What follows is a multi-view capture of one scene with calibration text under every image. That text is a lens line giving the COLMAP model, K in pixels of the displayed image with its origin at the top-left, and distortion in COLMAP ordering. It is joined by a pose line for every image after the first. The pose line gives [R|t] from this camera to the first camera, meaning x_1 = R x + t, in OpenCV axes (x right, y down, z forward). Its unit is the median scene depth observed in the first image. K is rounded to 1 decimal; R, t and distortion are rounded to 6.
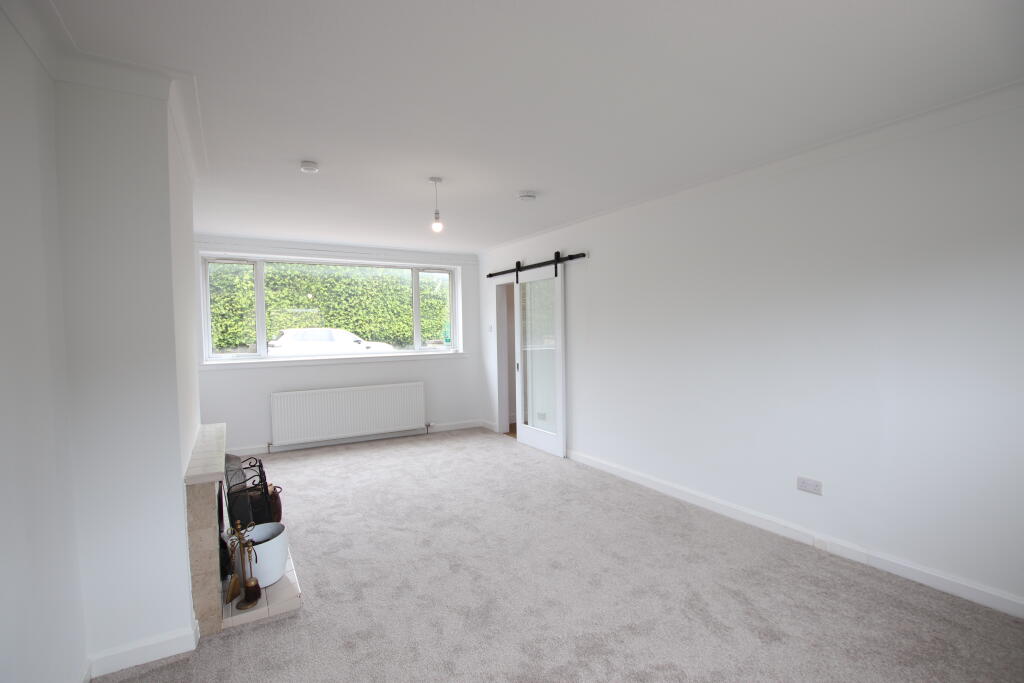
lens RADIAL K [[471.1, 0, 511.5], [0, 471.1, 340.9], [0, 0, 1]] dist [-0.034676, 0.002584]
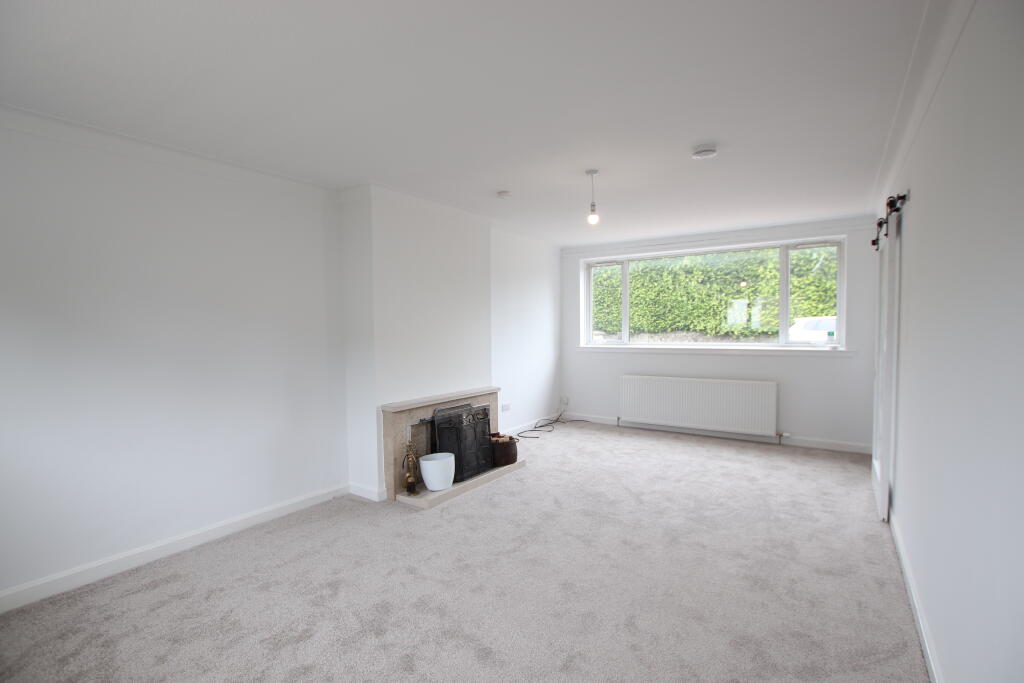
lens RADIAL K [[471.1, 0, 512.1], [0, 471.1, 341.8], [0, 0, 1]] dist [-0.034676, 0.002584]
pose [[0.418452, 0.041279, -0.907300, 0.365903], [-0.015887, 0.999146, 0.038131, -0.008829], [0.908100, -0.001541, 0.418751, 0.224053]]
